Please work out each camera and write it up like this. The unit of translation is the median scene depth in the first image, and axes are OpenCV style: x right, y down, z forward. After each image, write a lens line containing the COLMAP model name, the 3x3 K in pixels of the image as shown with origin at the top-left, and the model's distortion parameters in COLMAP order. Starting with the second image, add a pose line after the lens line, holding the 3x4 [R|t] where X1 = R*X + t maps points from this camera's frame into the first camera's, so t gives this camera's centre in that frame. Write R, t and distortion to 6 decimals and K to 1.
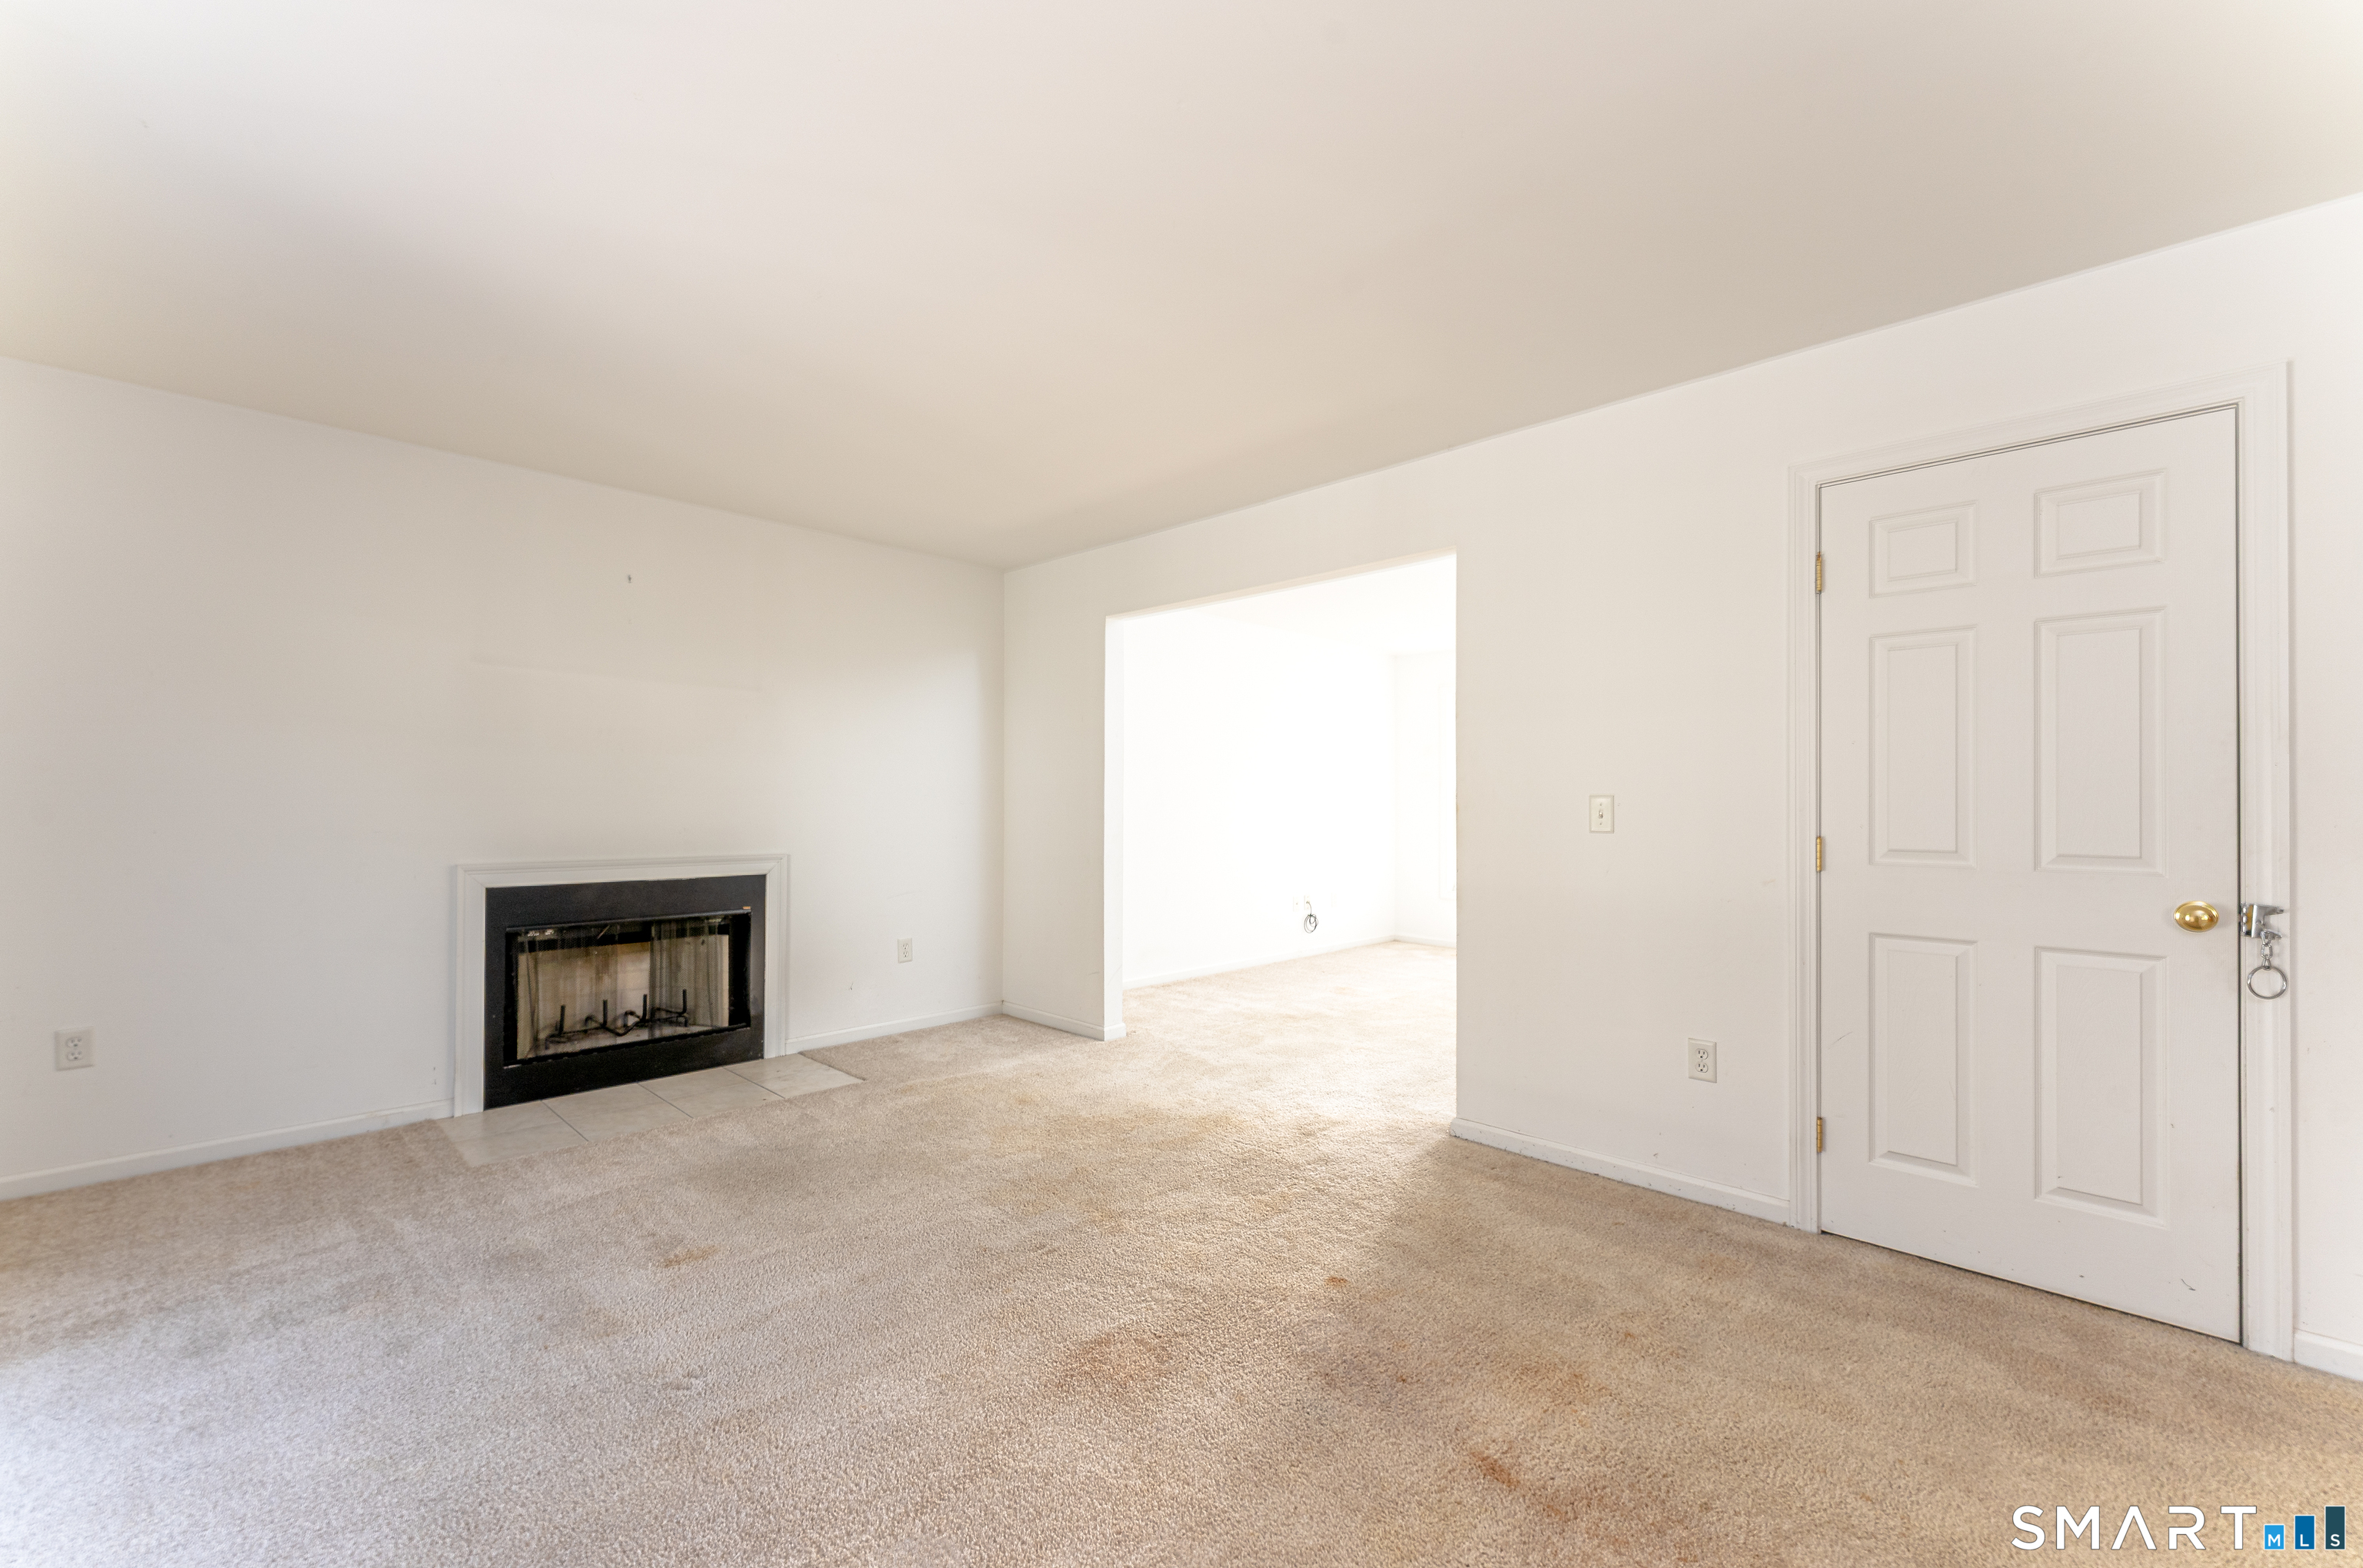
lens RADIAL K [[947.2, 0, 1172.9], [0, 947.2, 800.6], [0, 0, 1]] dist [-0.000283, 0.000042]
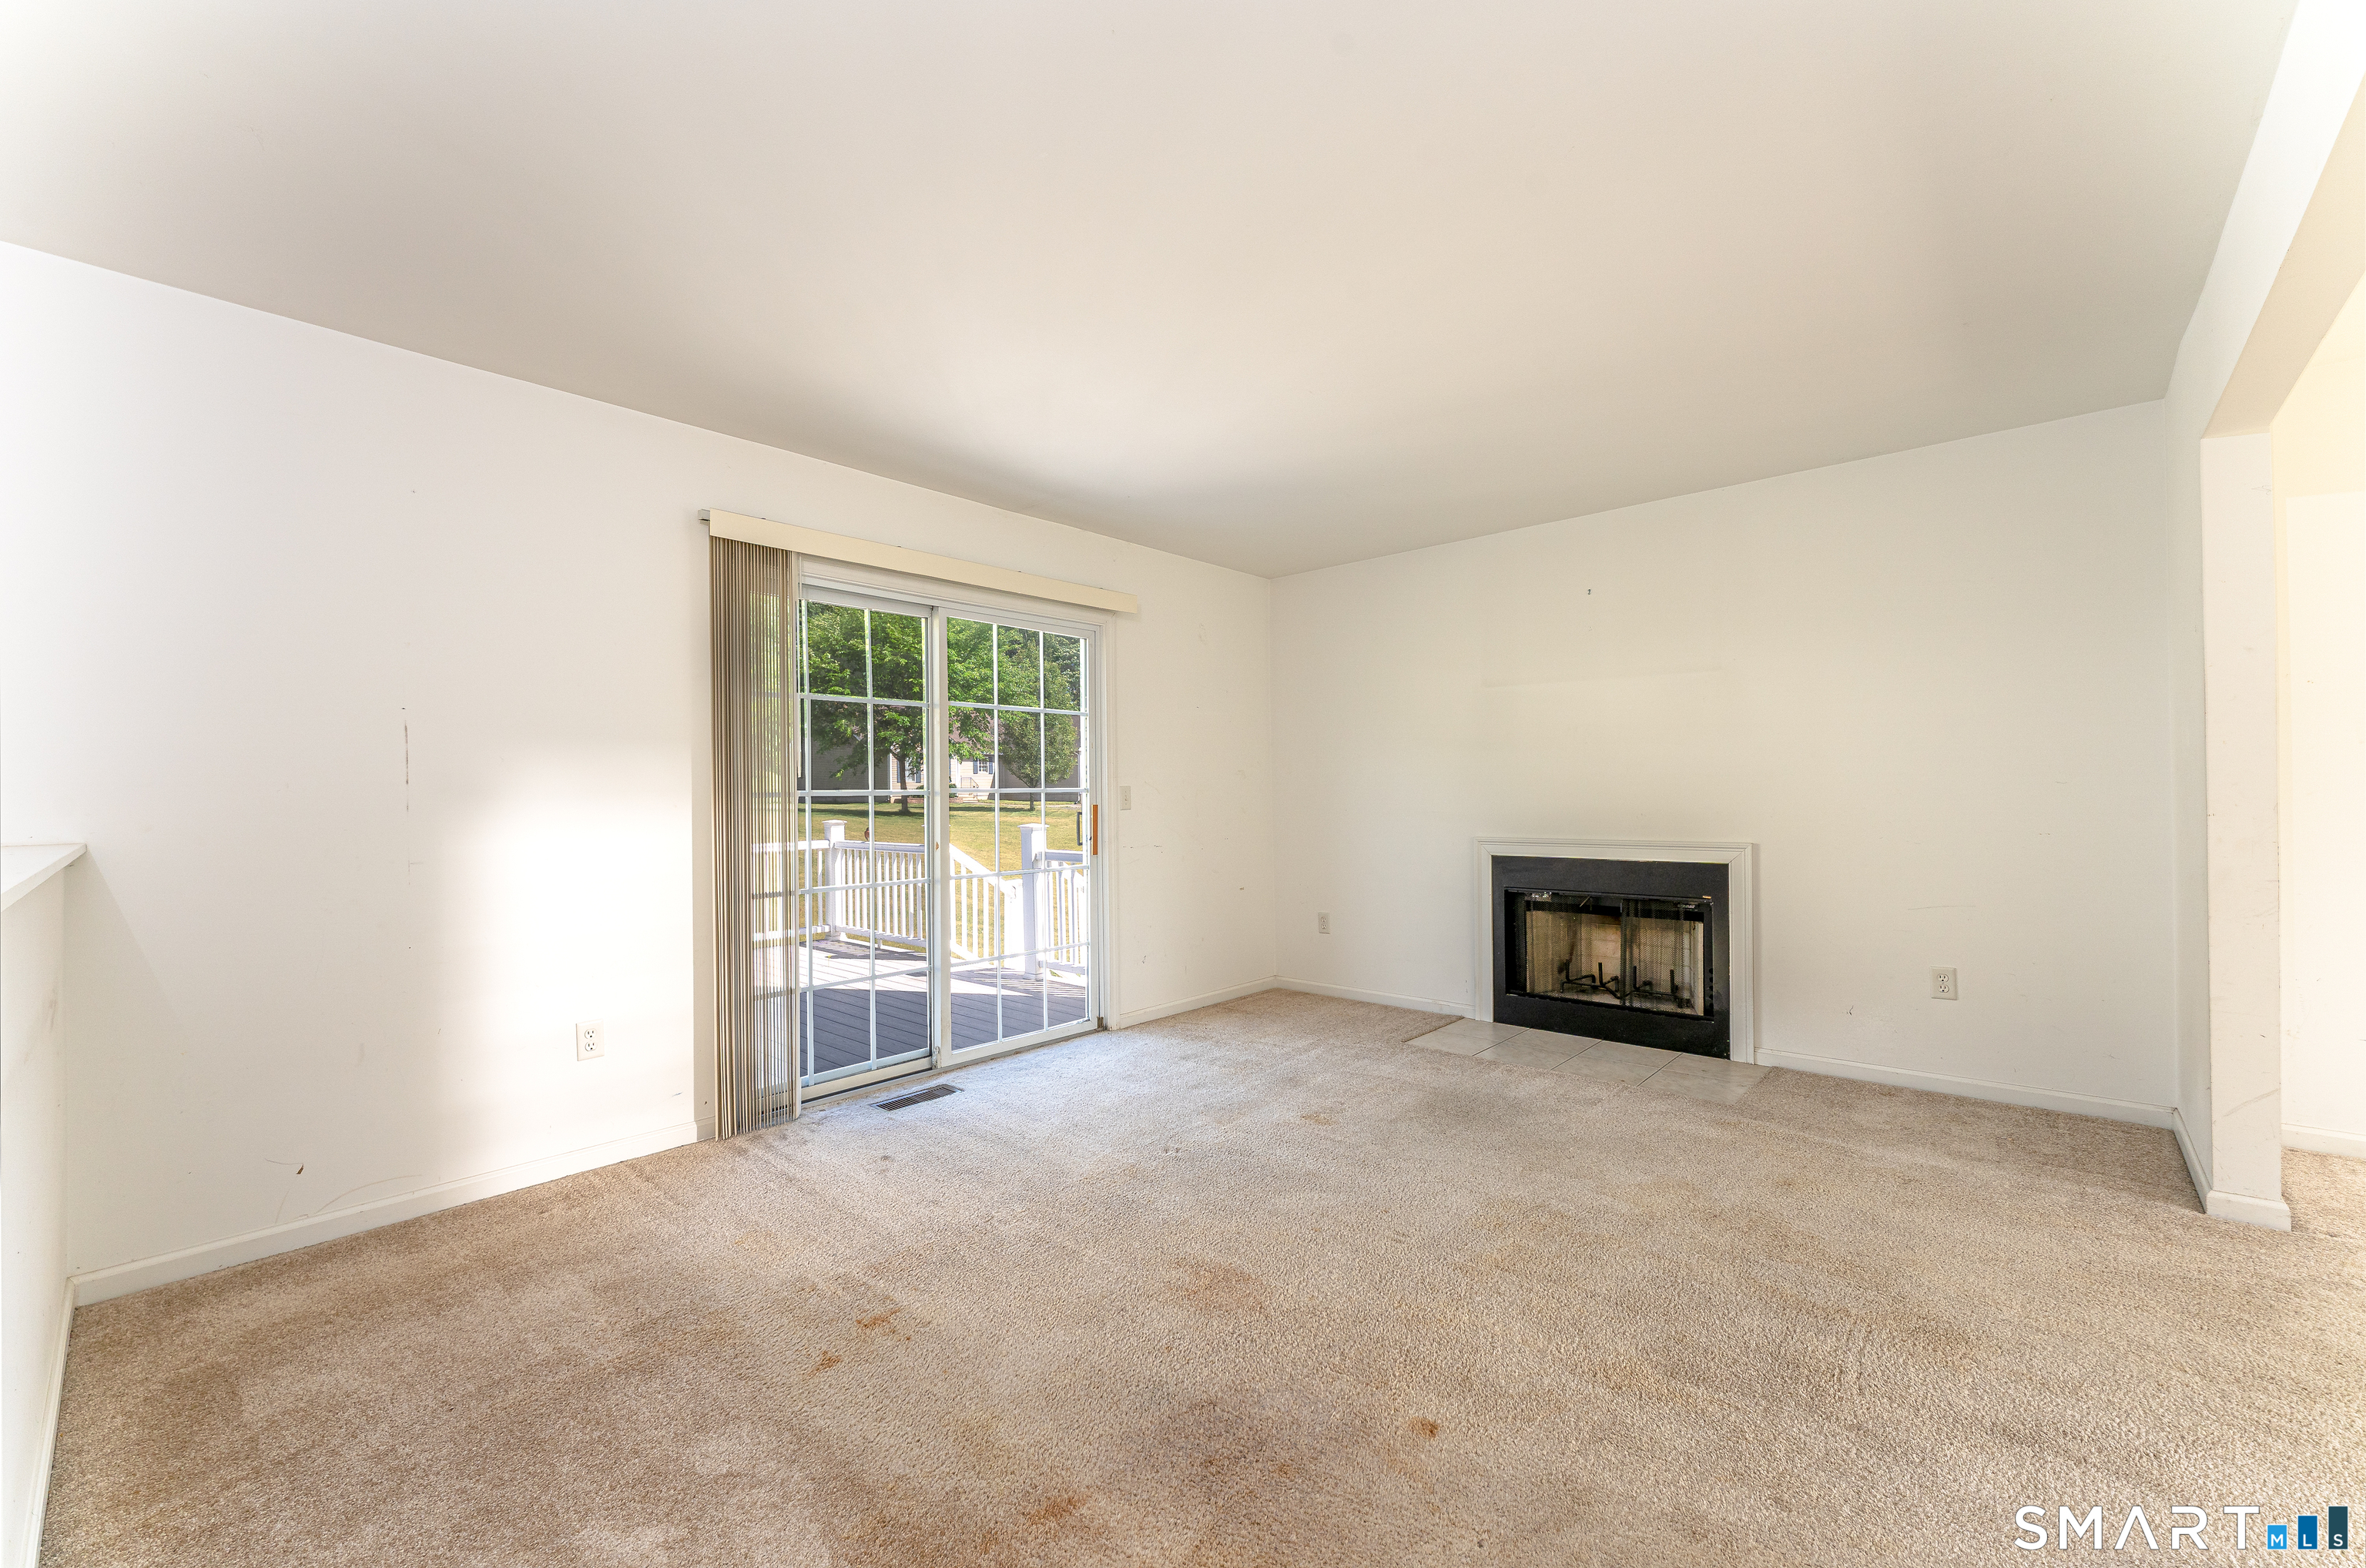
lens RADIAL K [[948.5, 0, 1176.3], [0, 948.5, 799.4], [0, 0, 1]] dist [-0.000283, 0.000042]
pose [[0.032170, -0.004308, -0.999473, 0.572636], [0.014056, 0.999894, -0.003858, 0.011951], [0.999384, -0.013924, 0.032227, 0.499131]]
